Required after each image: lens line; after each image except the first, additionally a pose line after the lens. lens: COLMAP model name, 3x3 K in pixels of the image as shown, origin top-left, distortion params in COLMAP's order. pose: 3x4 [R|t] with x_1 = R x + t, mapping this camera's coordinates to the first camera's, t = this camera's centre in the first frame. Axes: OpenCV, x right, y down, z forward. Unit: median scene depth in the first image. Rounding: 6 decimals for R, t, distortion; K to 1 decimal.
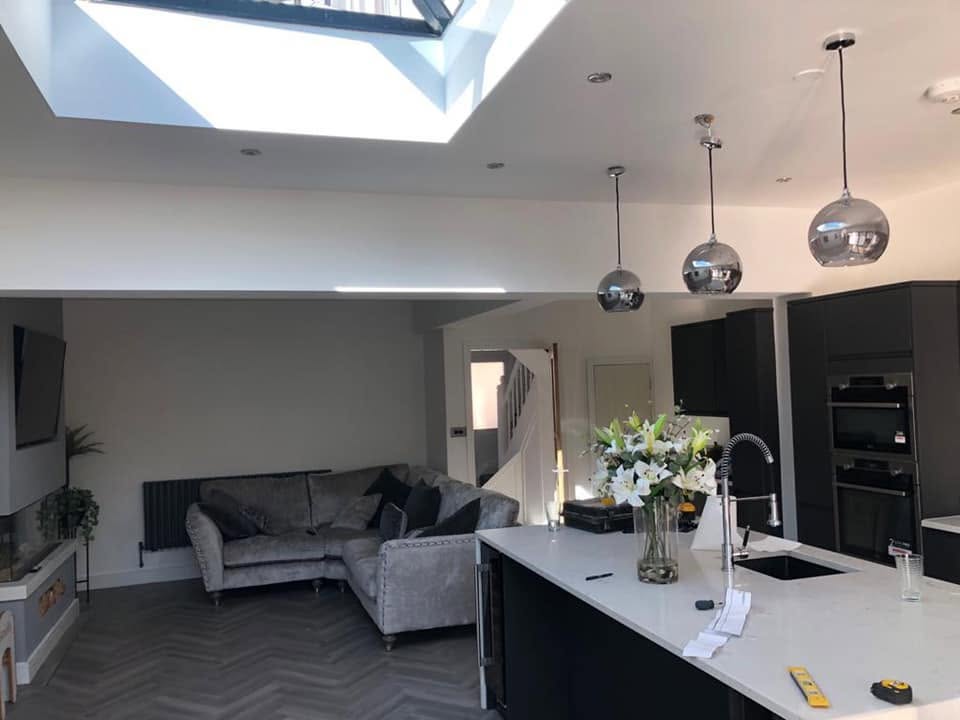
lens RADIAL K [[776.9, 0, 477.8], [0, 776.9, 355.8], [0, 0, 1]] dist [0.028312, 0.003247]
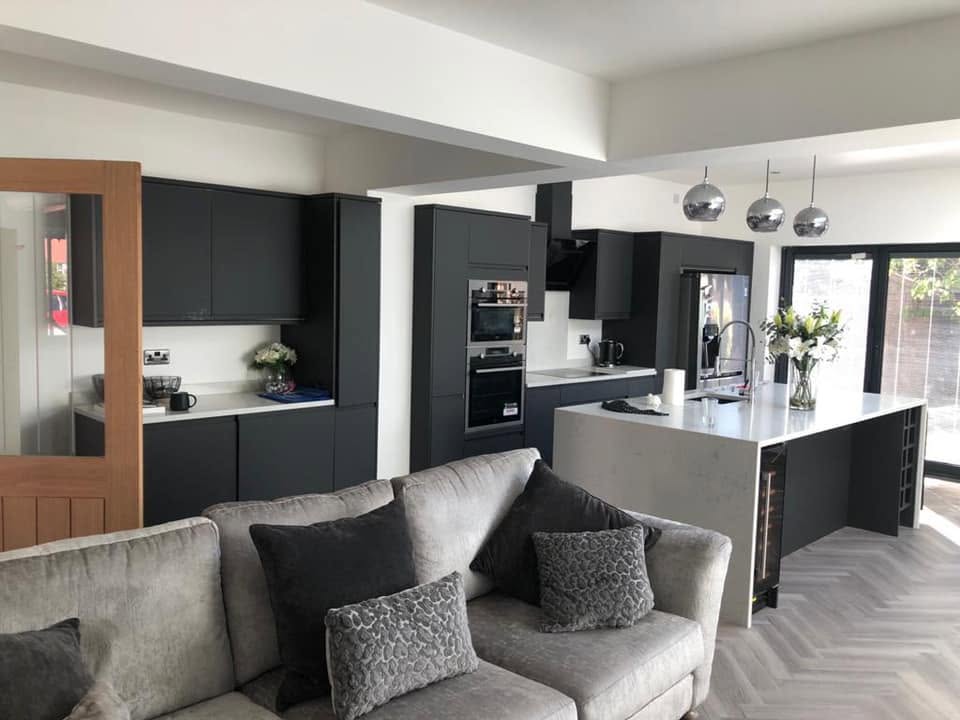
lens RADIAL K [[776.9, 0, 477.8], [0, 776.9, 355.8], [0, 0, 1]] dist [0.028312, 0.003247]
pose [[-0.452840, -0.053542, 0.889983, -0.625696], [-0.043010, 0.998345, 0.038177, 0.100434], [-0.890554, -0.020990, -0.454394, 1.629221]]
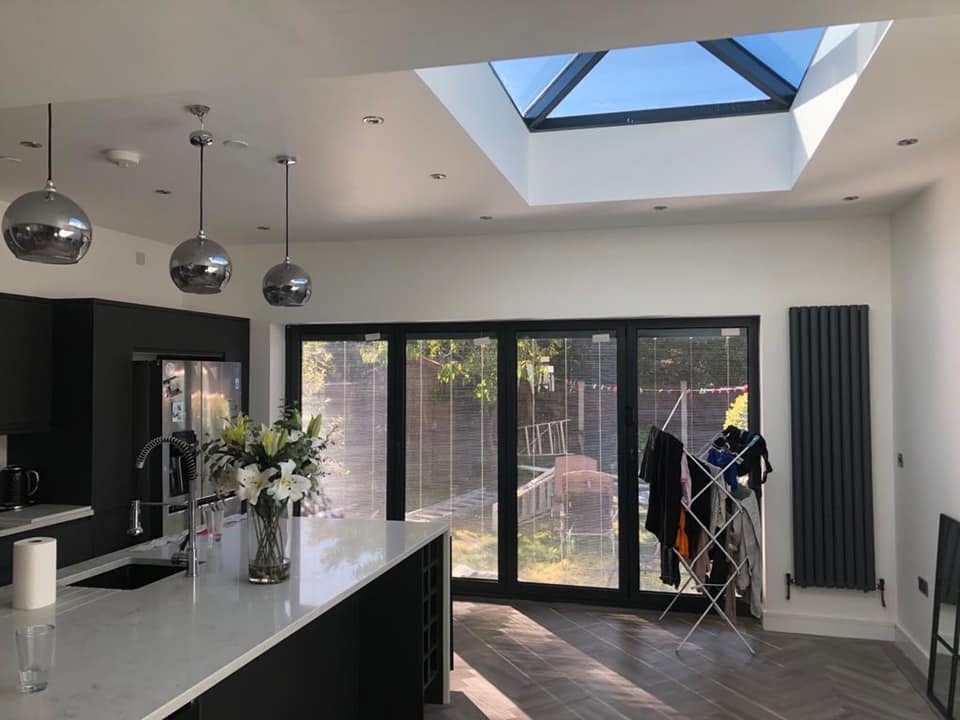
lens RADIAL K [[776.1, 0, 477.6], [0, 776.1, 345.8], [0, 0, 1]] dist [0.028683, 0.004543]
pose [[-0.848816, 0.058276, 0.525467, -0.366701], [0.011245, 0.995672, -0.092258, 0.060143], [-0.528569, -0.072401, -0.845797, 1.197507]]
